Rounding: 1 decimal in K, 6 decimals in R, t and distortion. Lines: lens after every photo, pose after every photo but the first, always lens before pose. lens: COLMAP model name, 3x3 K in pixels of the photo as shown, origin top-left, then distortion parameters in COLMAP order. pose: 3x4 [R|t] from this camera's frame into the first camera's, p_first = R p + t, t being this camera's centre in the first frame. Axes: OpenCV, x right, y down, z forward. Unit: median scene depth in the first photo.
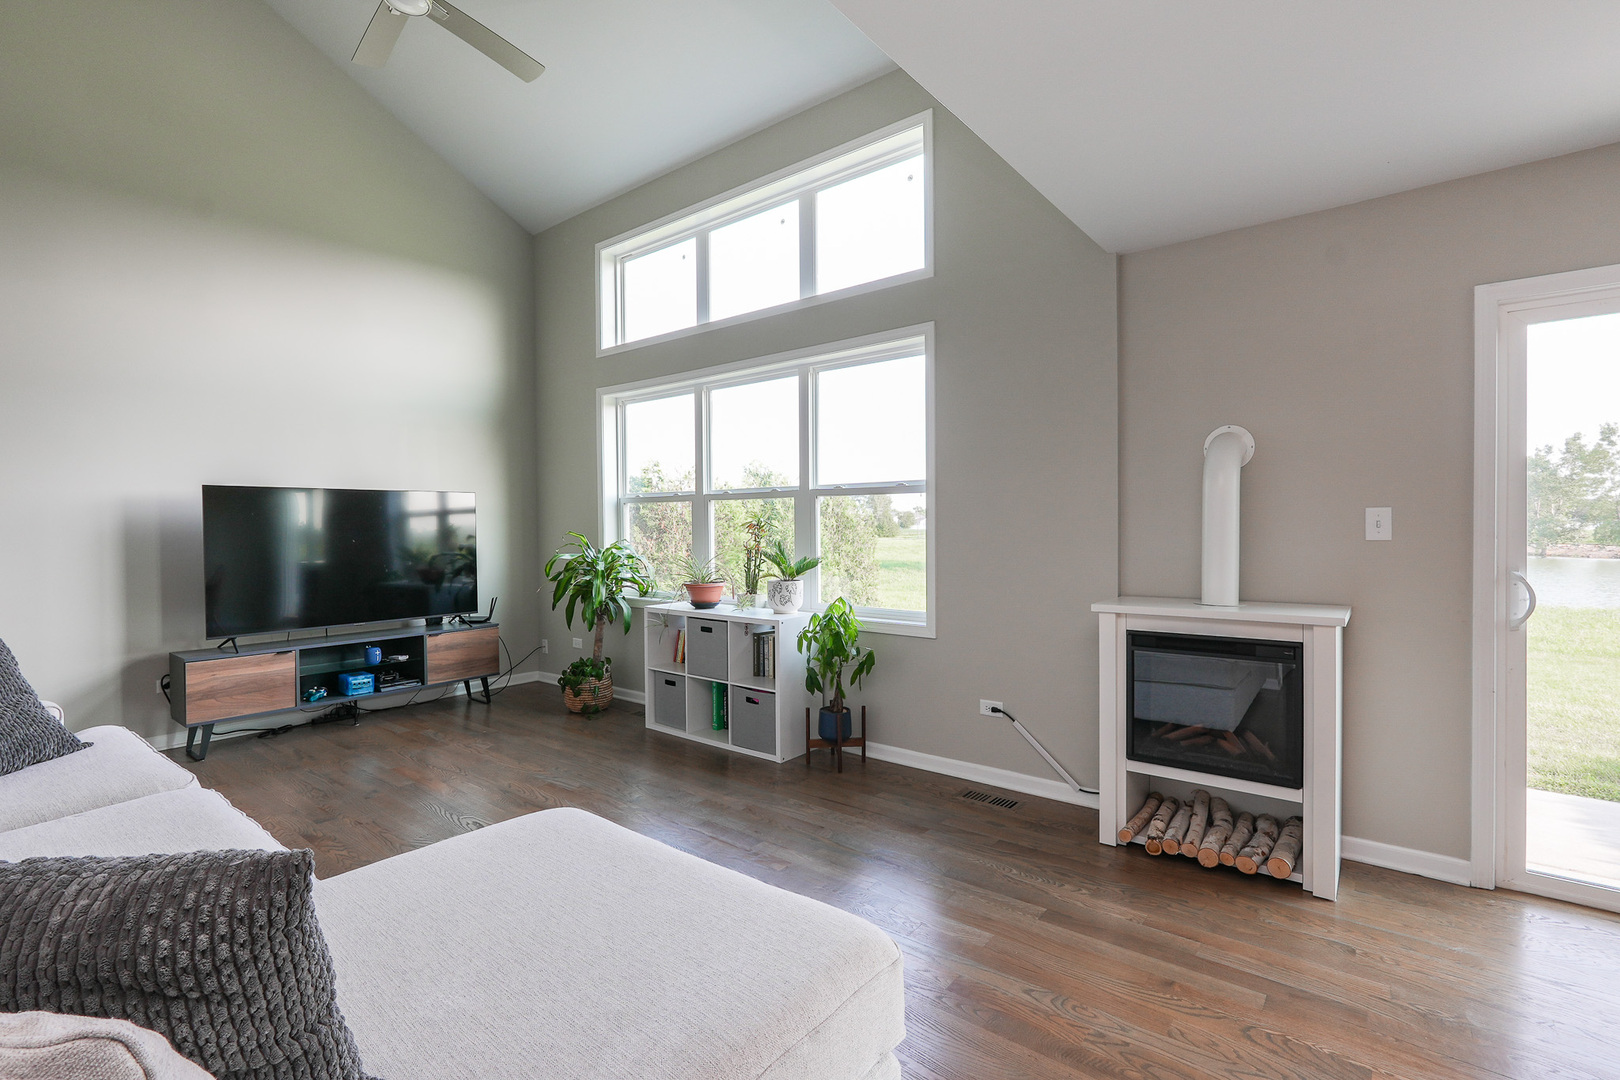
lens RADIAL K [[714.9, 0, 818.1], [0, 714.9, 539.2], [0, 0, 1]] dist [-0.001989, -0.000147]
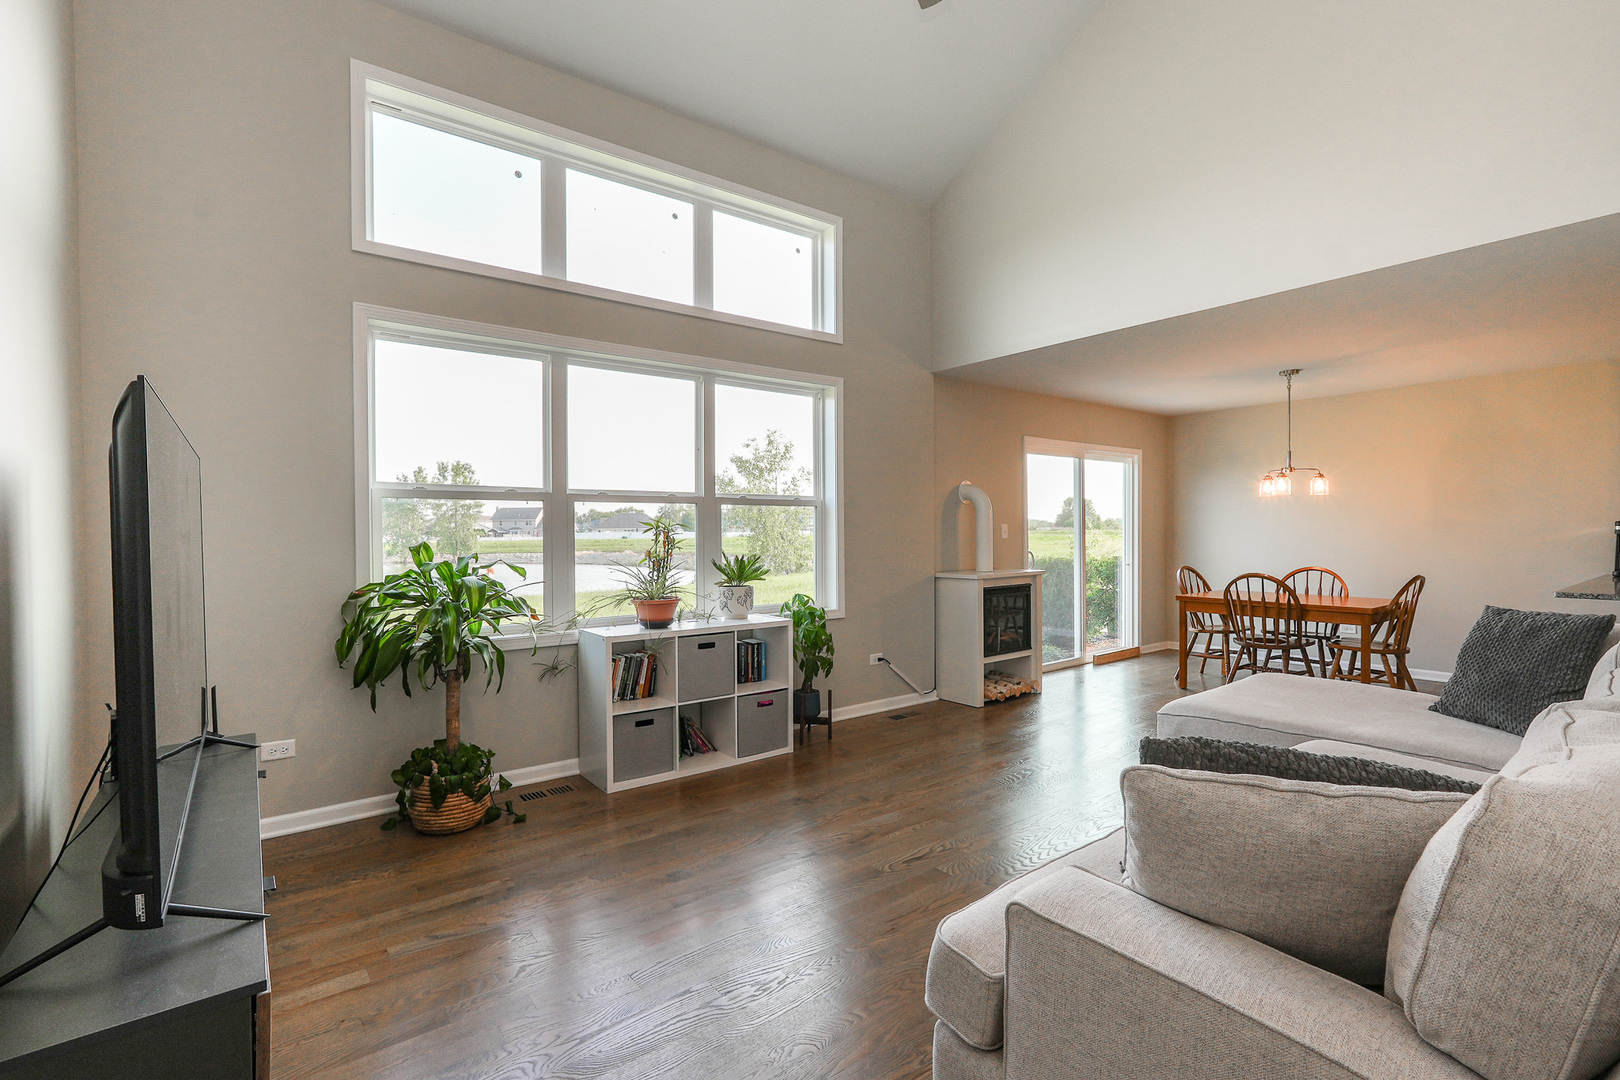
lens RADIAL K [[747.6, 0, 760.4], [0, 747.6, 537.1], [0, 0, 1]] dist [0.001944, 0.000164]
pose [[0.273005, 0.000383, 0.962013, -1.012478], [0.022089, 0.999734, -0.006666, -0.003785], [-0.961759, 0.023070, 0.272924, 0.643633]]
